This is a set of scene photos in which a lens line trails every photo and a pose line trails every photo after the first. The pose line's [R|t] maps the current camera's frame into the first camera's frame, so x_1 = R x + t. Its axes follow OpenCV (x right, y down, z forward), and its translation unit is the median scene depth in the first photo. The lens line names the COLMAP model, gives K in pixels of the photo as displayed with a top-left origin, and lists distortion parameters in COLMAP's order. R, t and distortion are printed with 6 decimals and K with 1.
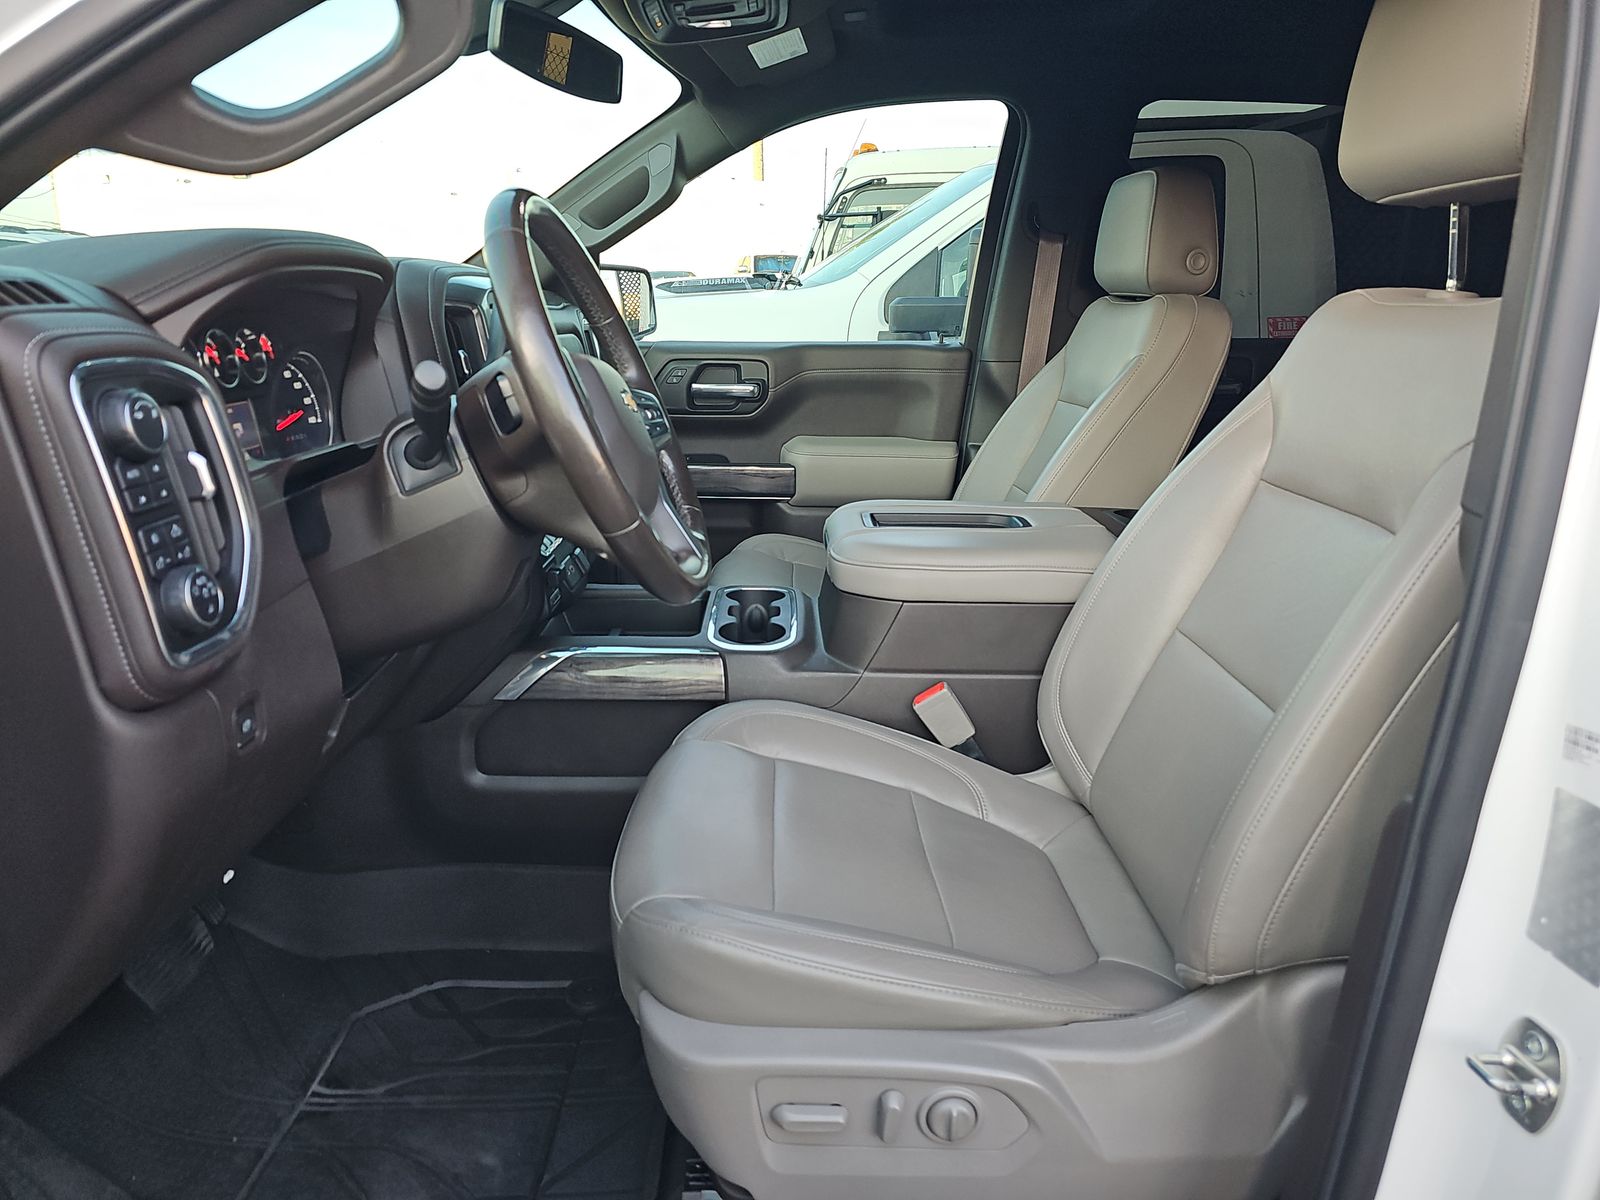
lens RADIAL K [[1051.6, 0, 806.4], [0, 1051.6, 599.5], [0, 0, 1]] dist [0.047994, -0.044258]
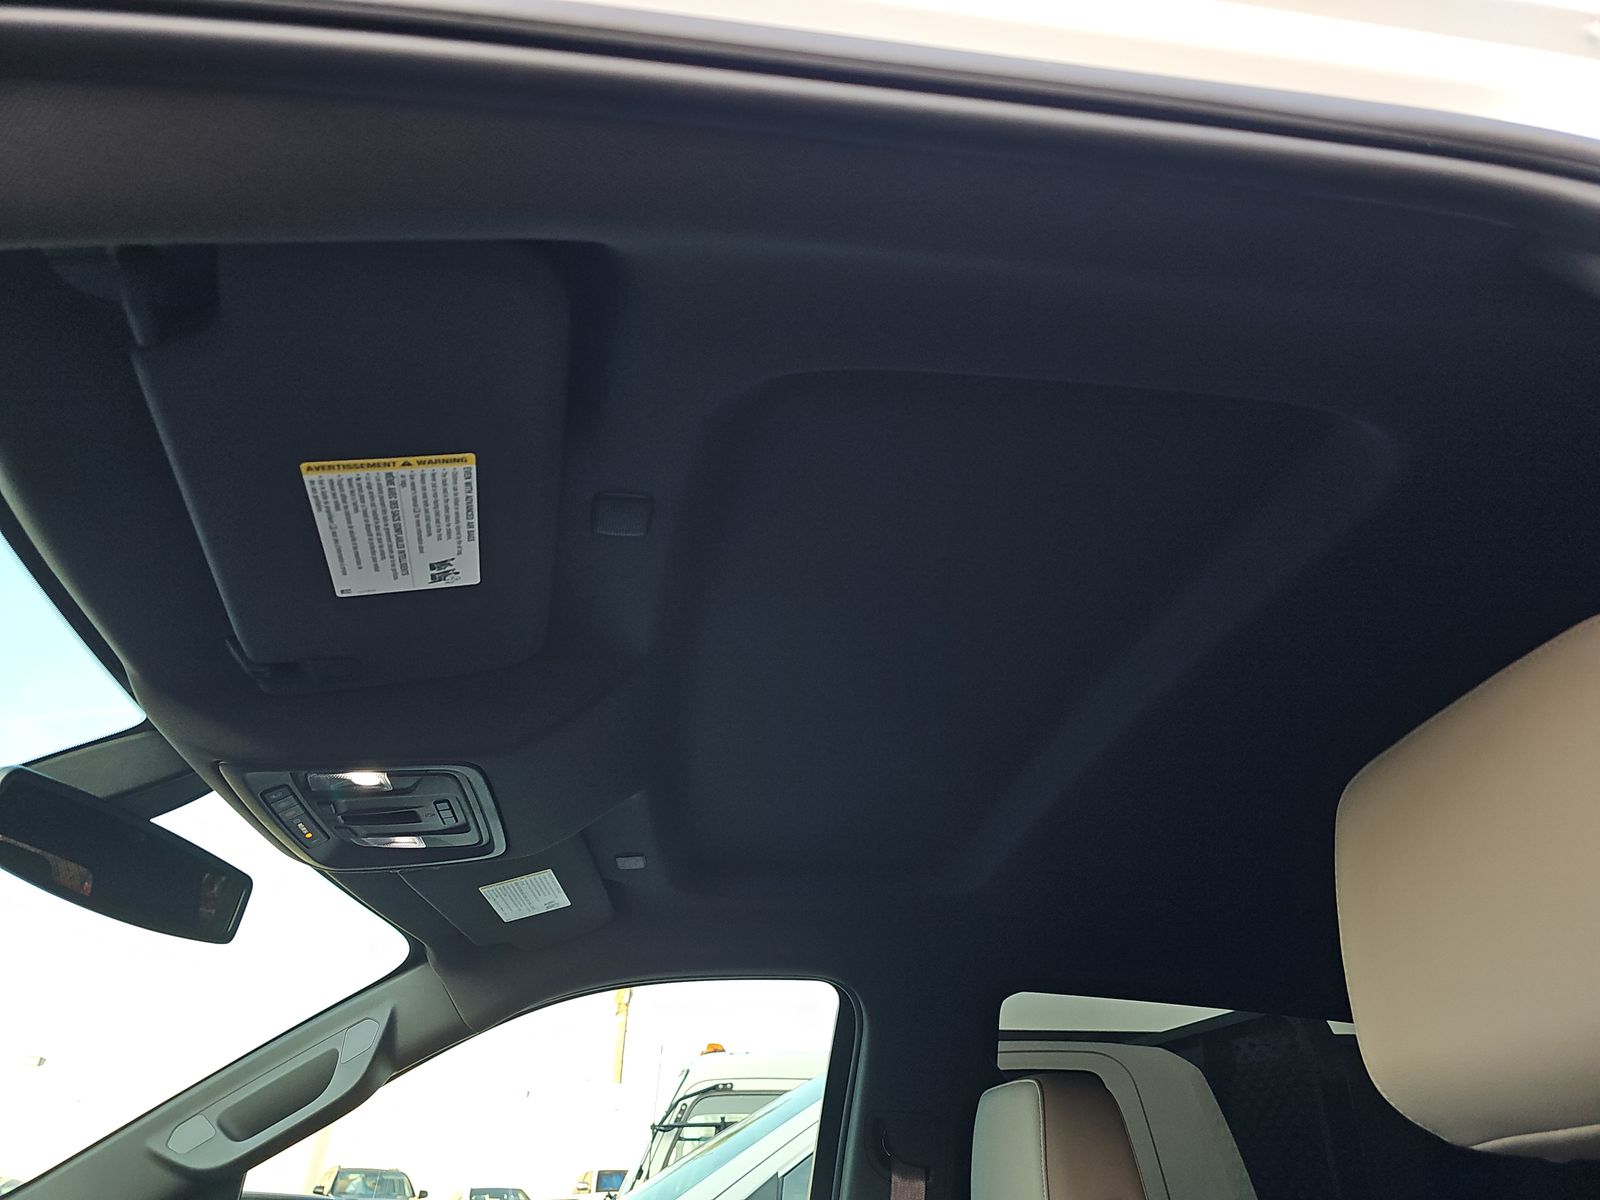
lens RADIAL K [[1051.6, 0, 806.4], [0, 1051.6, 599.5], [0, 0, 1]] dist [0.047994, -0.044258]
pose [[0.993069, 0.076315, 0.089387, 0.028801], [0.011923, 0.691191, -0.722574, -0.038025], [-0.116927, 0.718631, 0.685490, 0.099653]]
